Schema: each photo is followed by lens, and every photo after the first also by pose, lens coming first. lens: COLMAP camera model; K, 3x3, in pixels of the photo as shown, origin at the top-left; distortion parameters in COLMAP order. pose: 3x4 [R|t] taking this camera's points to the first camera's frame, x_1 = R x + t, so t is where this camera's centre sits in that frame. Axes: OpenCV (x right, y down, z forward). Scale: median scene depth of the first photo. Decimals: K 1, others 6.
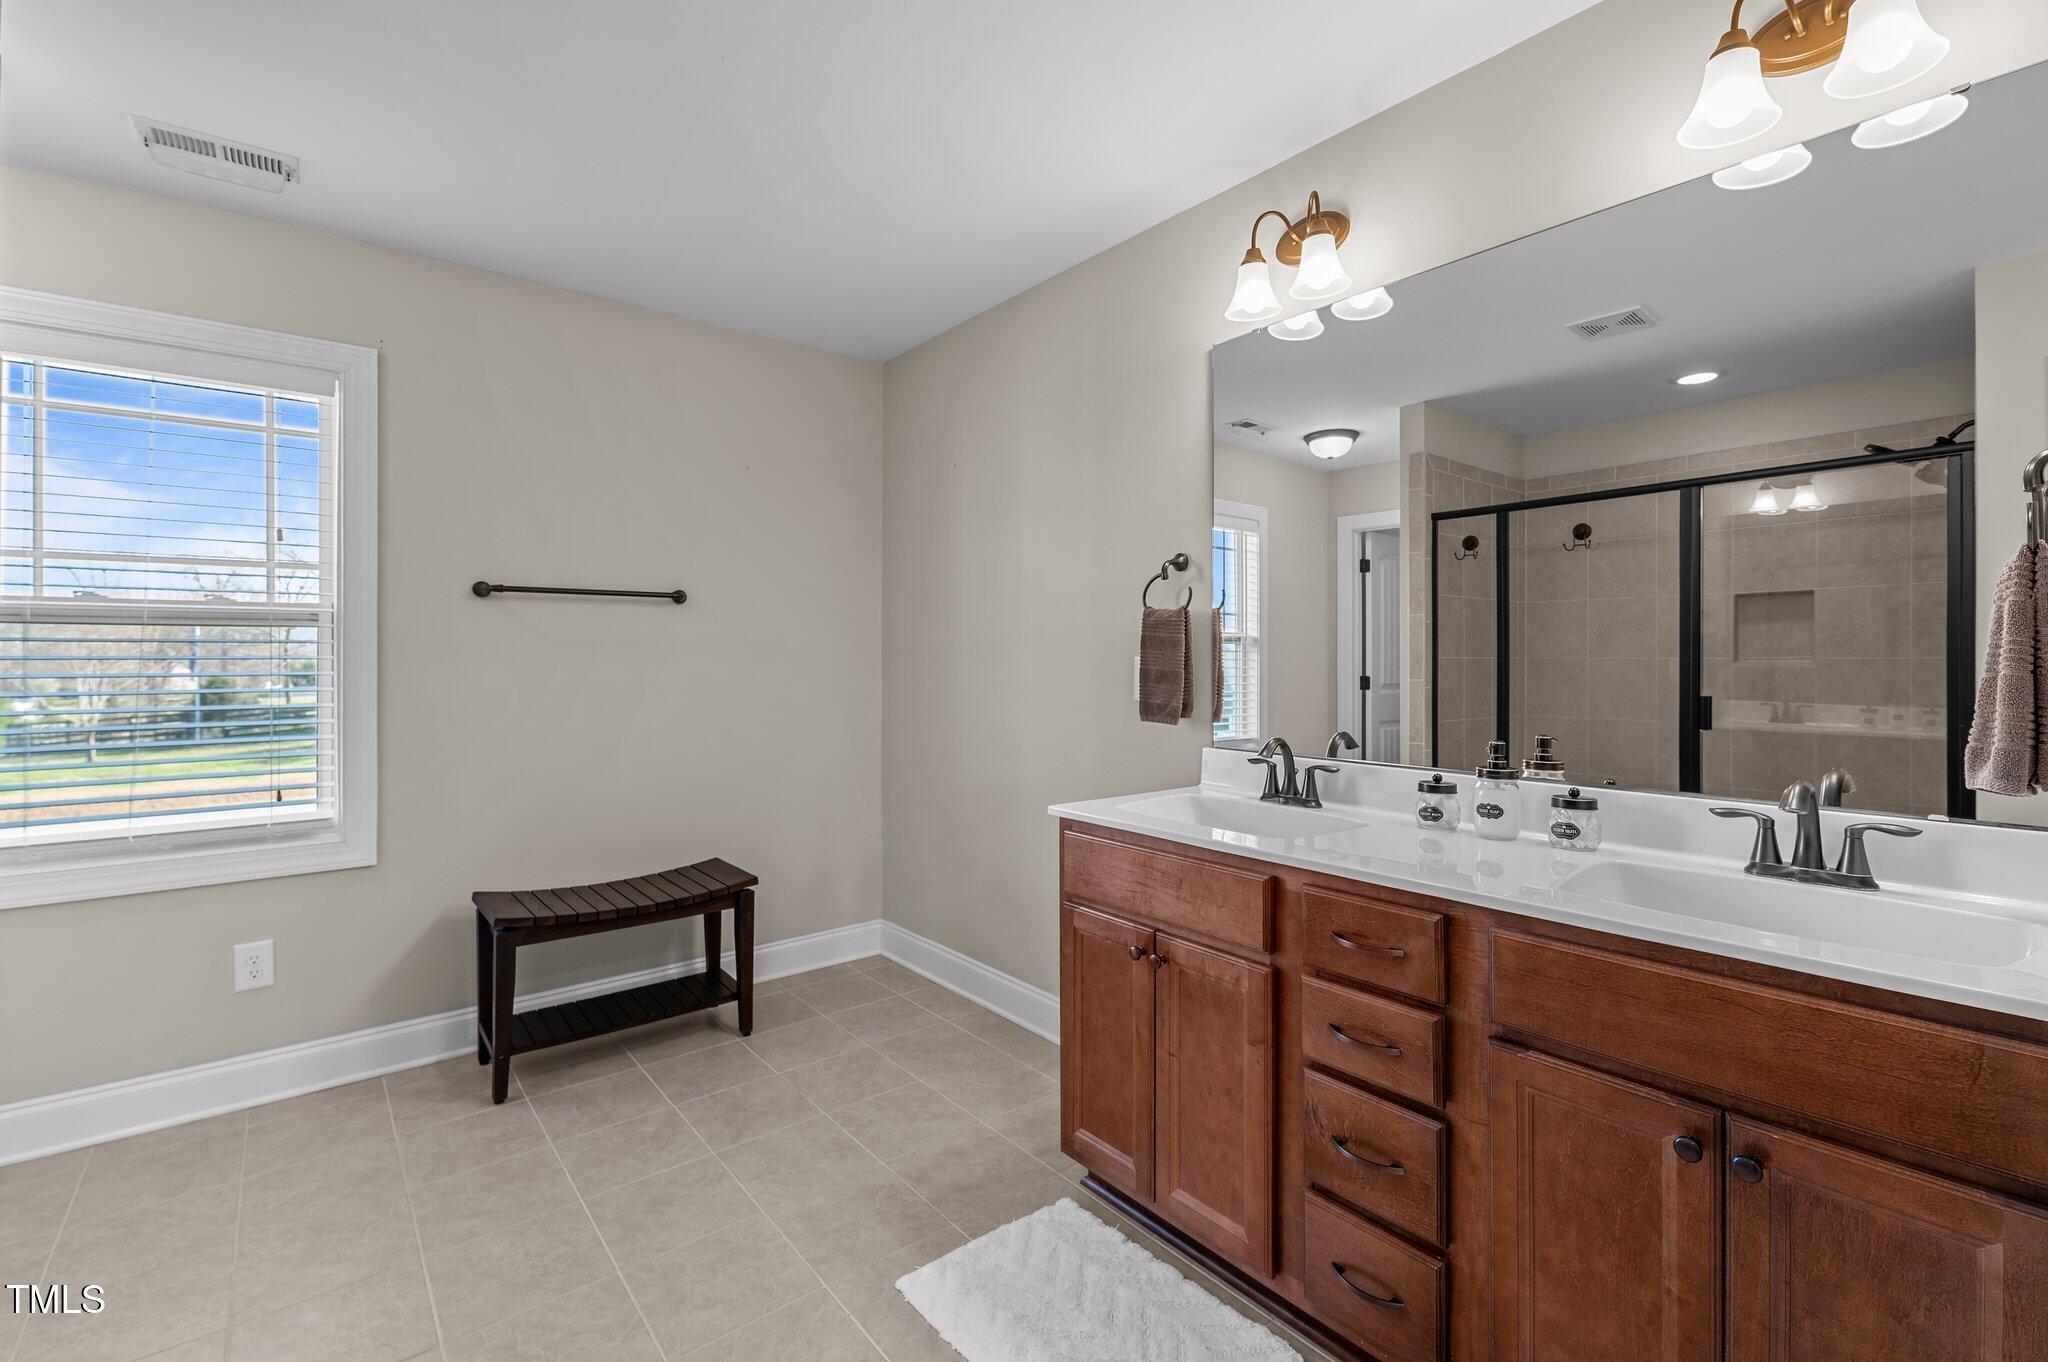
lens RADIAL K [[884.1, 0, 1020.2], [0, 884.1, 672.4], [0, 0, 1]] dist [0.007541, -0.002862]
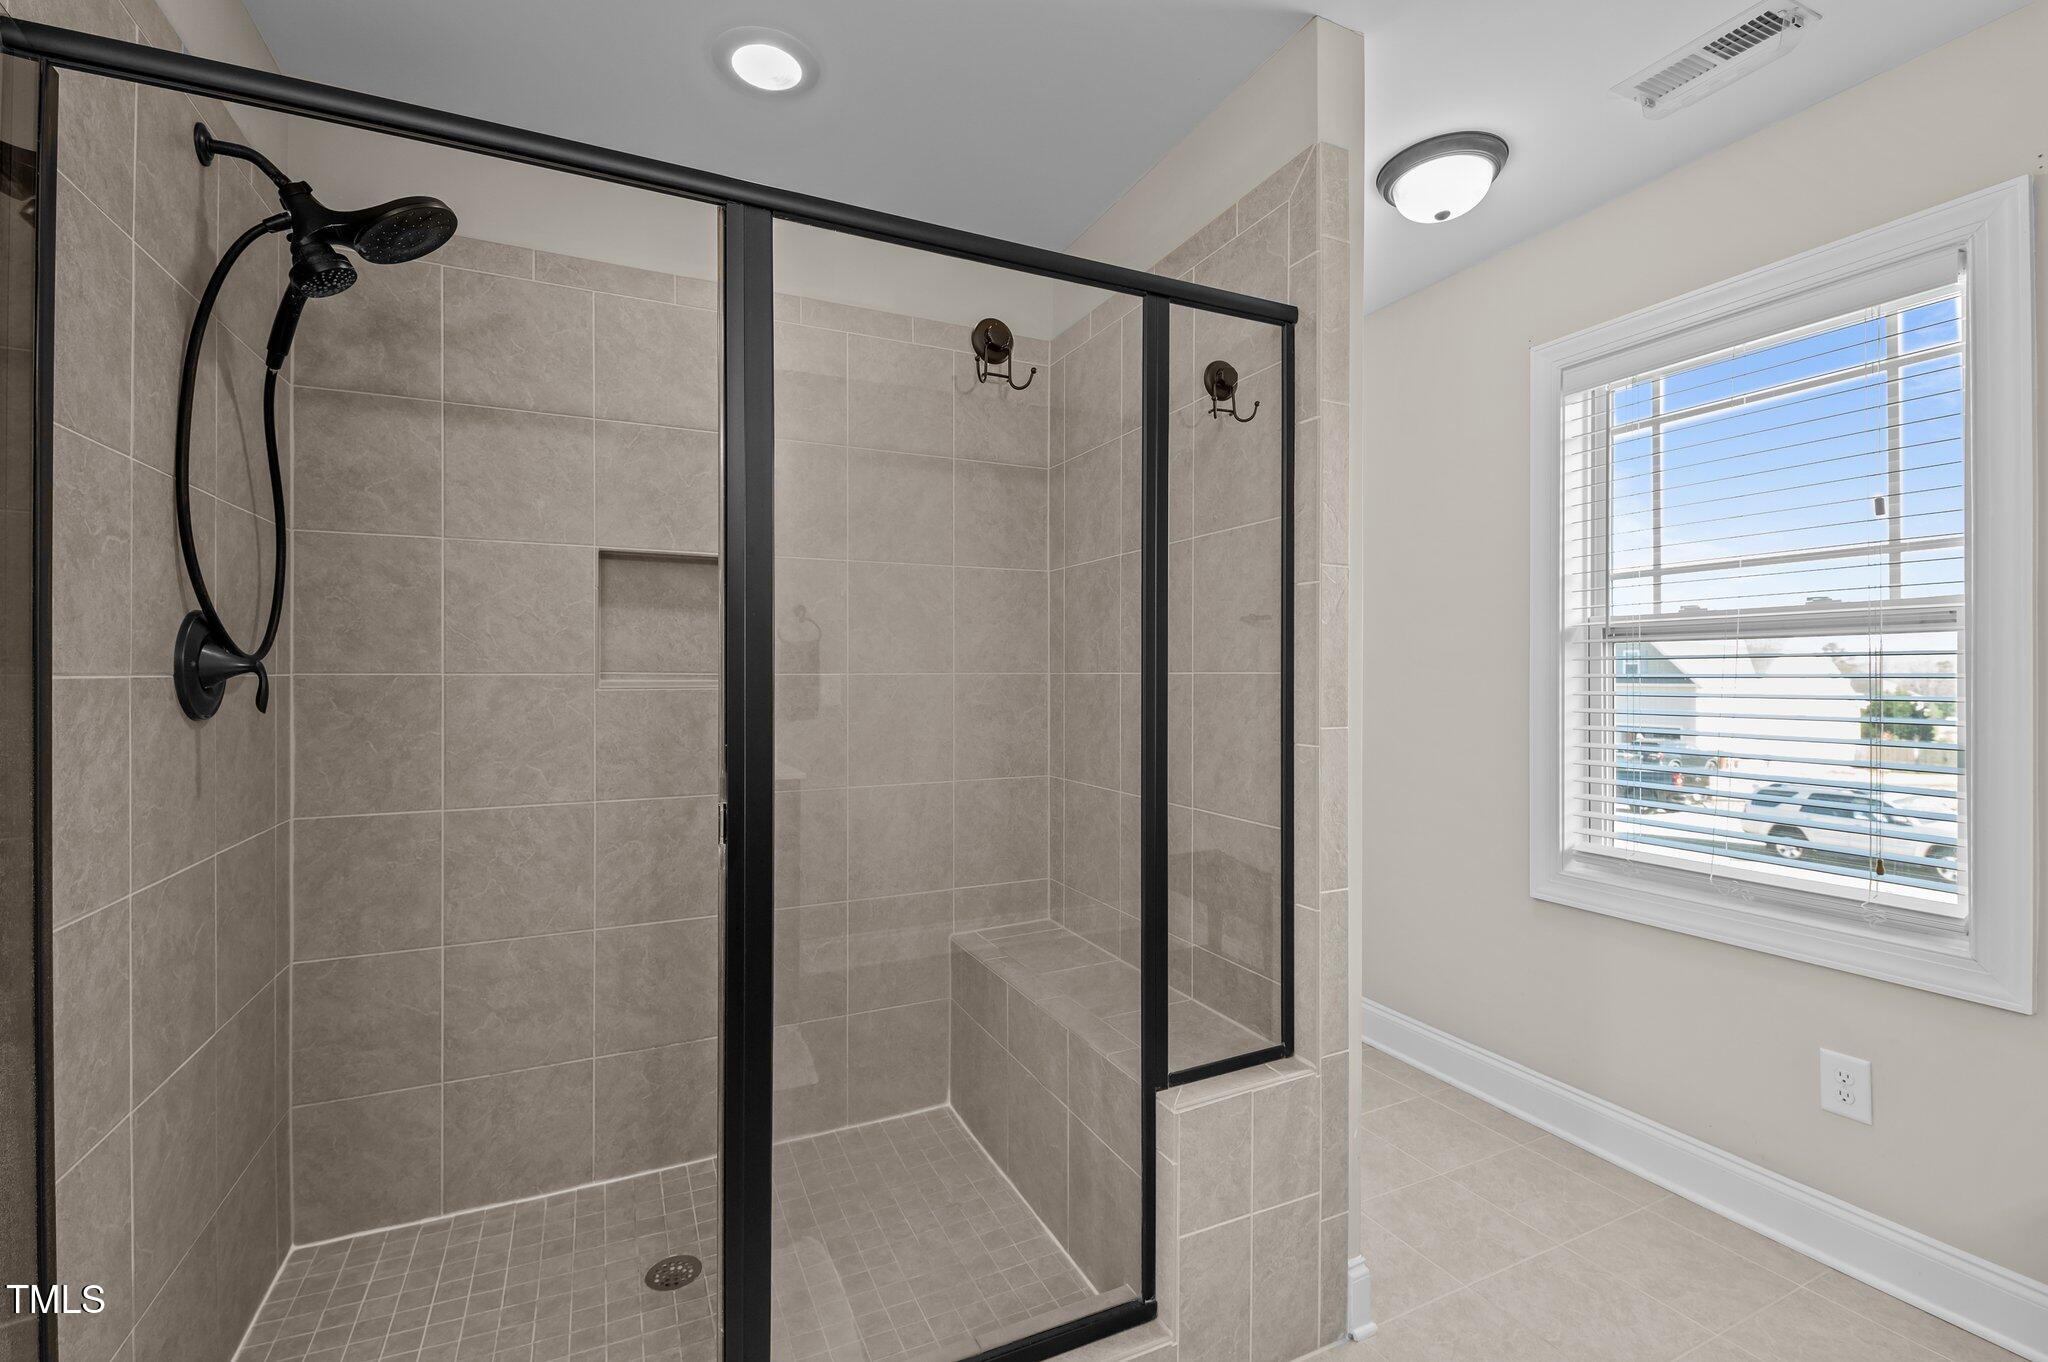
lens RADIAL K [[884.1, 0, 1014.3], [0, 884.1, 666.9], [0, 0, 1]] dist [0.007541, -0.002862]
pose [[-0.243024, 0.005878, -0.970003, 0.038503], [-0.002328, 0.999975, 0.006643, -0.028256], [0.970018, 0.003873, -0.243004, 0.503672]]
